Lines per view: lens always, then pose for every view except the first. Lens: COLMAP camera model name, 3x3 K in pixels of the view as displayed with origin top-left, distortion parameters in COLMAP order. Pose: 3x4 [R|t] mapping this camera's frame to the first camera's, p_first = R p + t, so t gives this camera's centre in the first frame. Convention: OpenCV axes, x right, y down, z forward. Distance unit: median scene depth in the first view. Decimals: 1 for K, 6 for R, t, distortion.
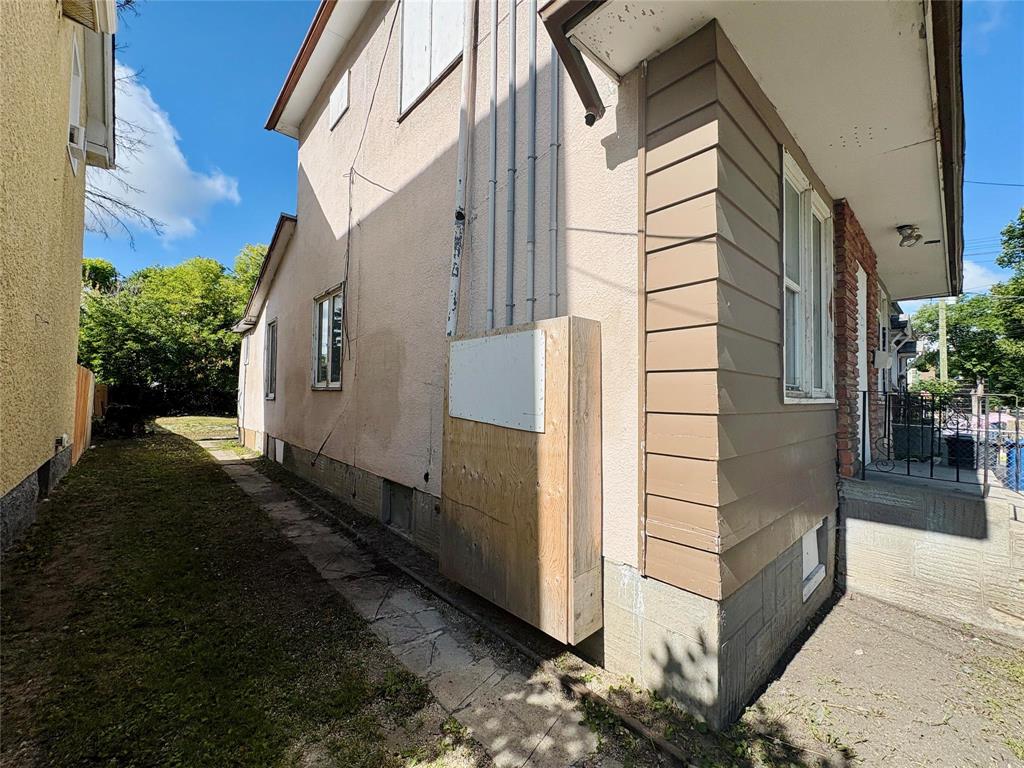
lens RADIAL K [[412.9, 0, 512.0], [0, 412.9, 384.0], [0, 0, 1]] dist [-0.000051, 0.000369]
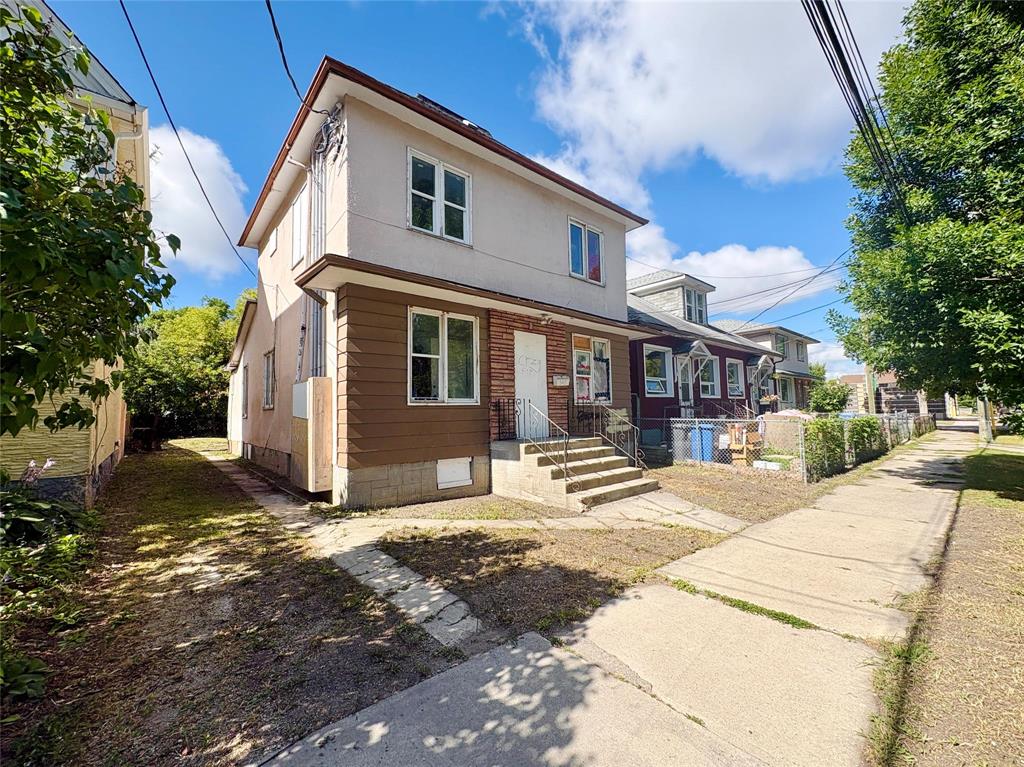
lens RADIAL K [[416.7, 0, 512.0], [0, 416.7, 383.5], [0, 0, 1]] dist [-0.000769, -0.000041]
pose [[0.999145, -0.036668, -0.019111, 0.298435], [0.035773, 0.998336, -0.045237, 0.011368], [0.020738, 0.044515, 0.998793, -0.352599]]
